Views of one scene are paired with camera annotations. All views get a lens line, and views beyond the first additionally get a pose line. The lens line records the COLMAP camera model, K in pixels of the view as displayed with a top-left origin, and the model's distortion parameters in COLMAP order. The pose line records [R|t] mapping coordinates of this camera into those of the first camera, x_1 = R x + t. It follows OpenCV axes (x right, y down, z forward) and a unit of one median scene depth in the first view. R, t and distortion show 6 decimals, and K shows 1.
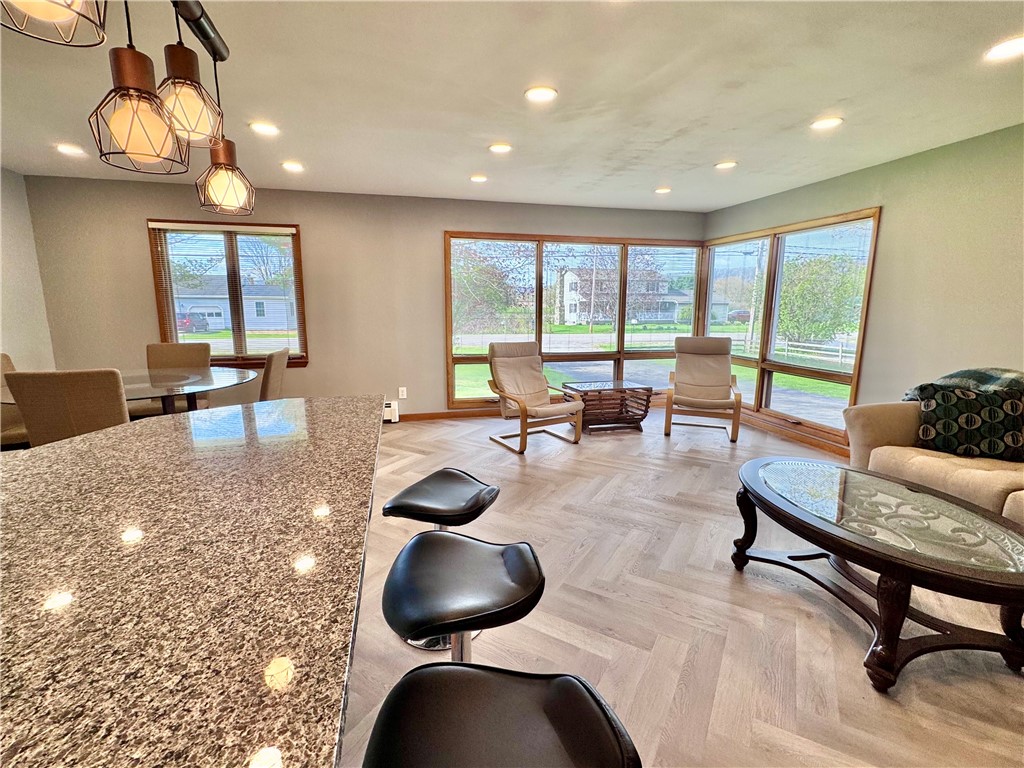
lens RADIAL K [[465.5, 0, 508.3], [0, 465.5, 382.1], [0, 0, 1]] dist [-0.003338, 0.000254]
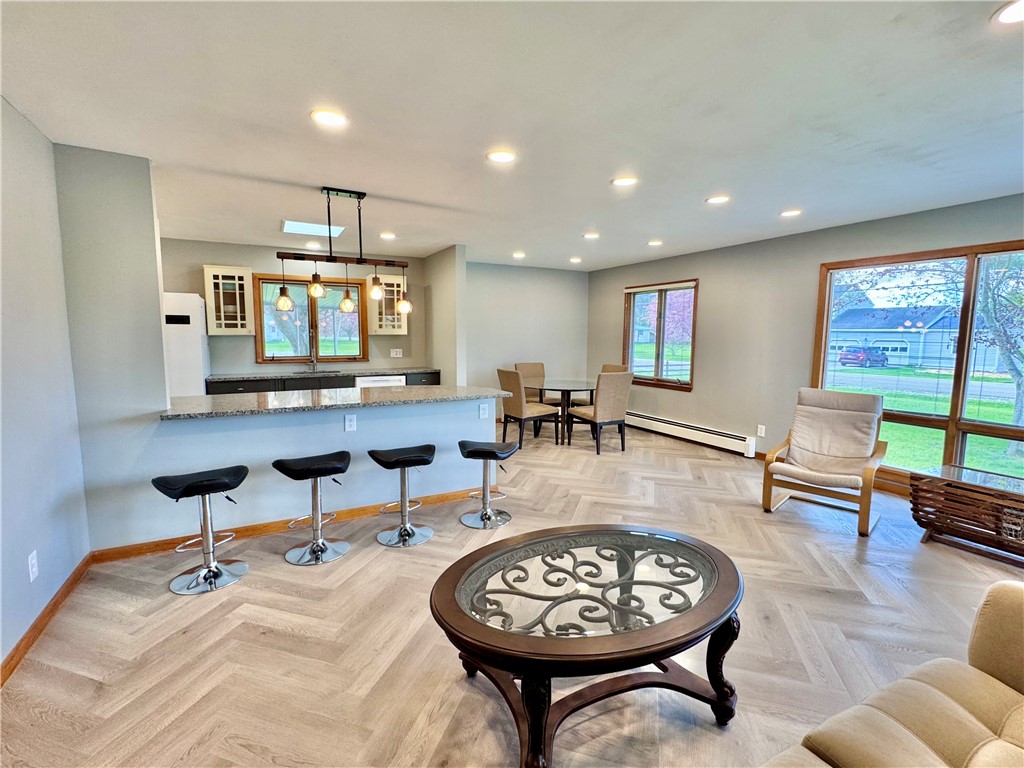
lens RADIAL K [[465.5, 0, 511.5], [0, 465.5, 385.6], [0, 0, 1]] dist [-0.003338, 0.000254]
pose [[0.257418, 0.105048, -0.960573, 0.525766], [-0.165791, 0.984134, 0.063195, -0.042405], [0.951971, 0.142986, 0.270749, 0.184195]]
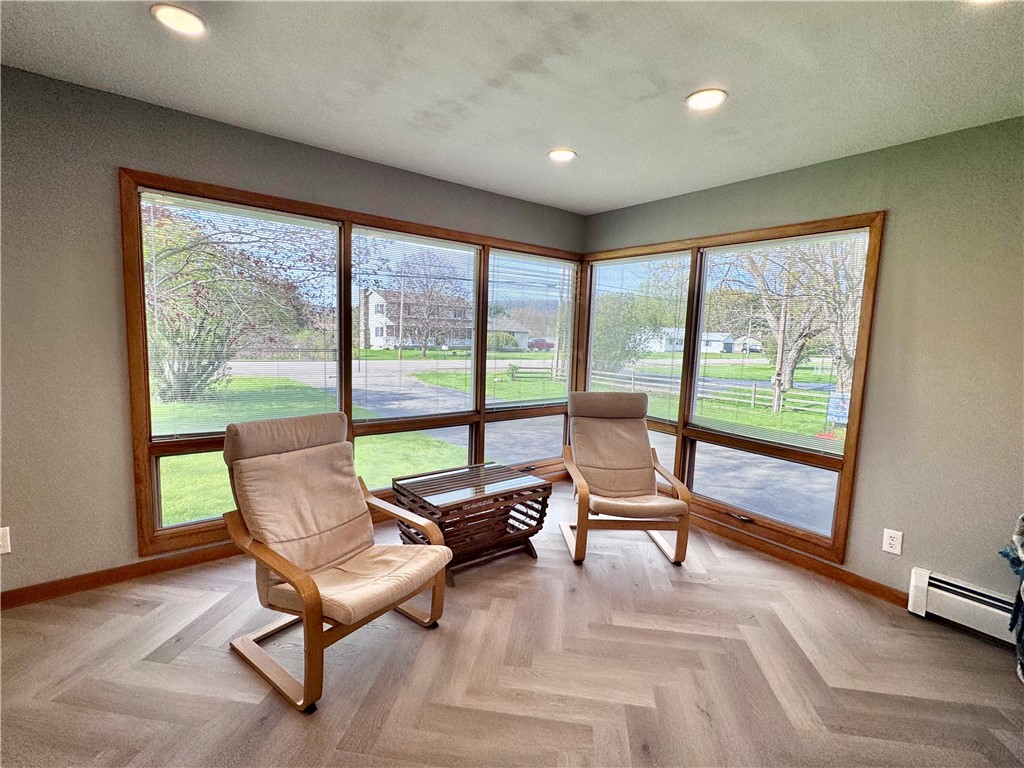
lens RADIAL K [[465.5, 0, 506.3], [0, 465.5, 378.0], [0, 0, 1]] dist [-0.003338, 0.000254]
pose [[0.918370, -0.008635, 0.395629, 0.020230], [0.031879, 0.998127, -0.052213, -0.076318], [-0.394437, 0.060563, 0.916925, 0.392597]]
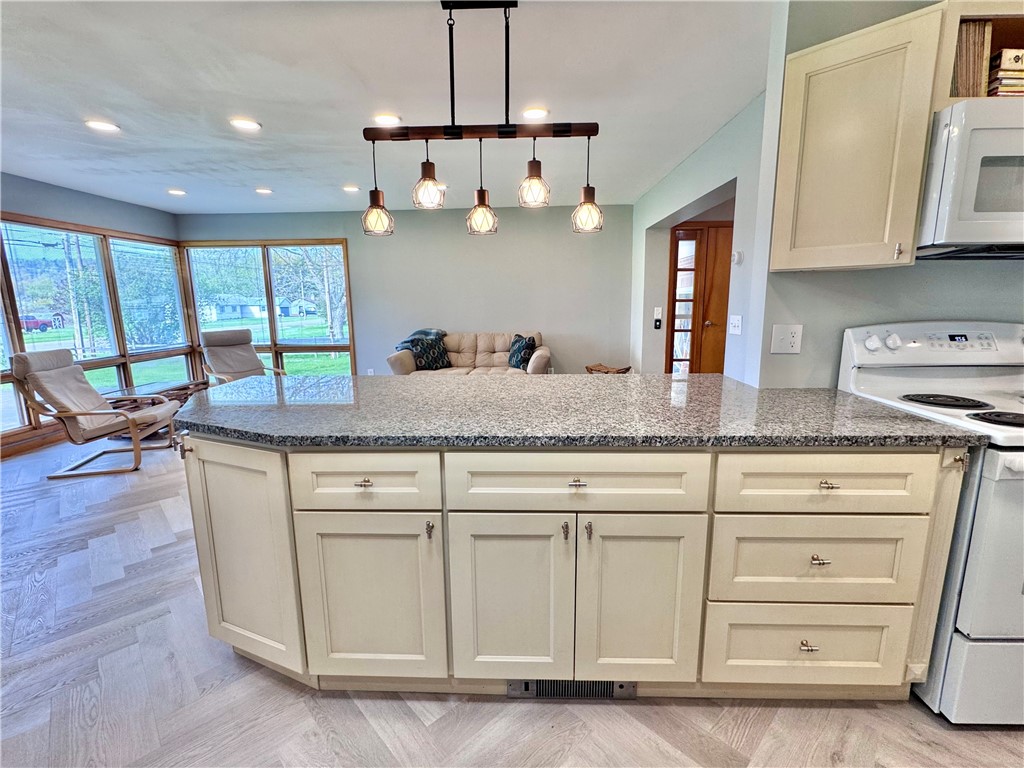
lens RADIAL K [[465.5, 0, 512.8], [0, 465.5, 385.1], [0, 0, 1]] dist [-0.003338, 0.000254]
pose [[0.265610, -0.179864, 0.947154, -0.425113], [0.175799, 0.975007, 0.135854, 0.000669], [-0.947917, 0.130425, 0.290591, 0.029983]]
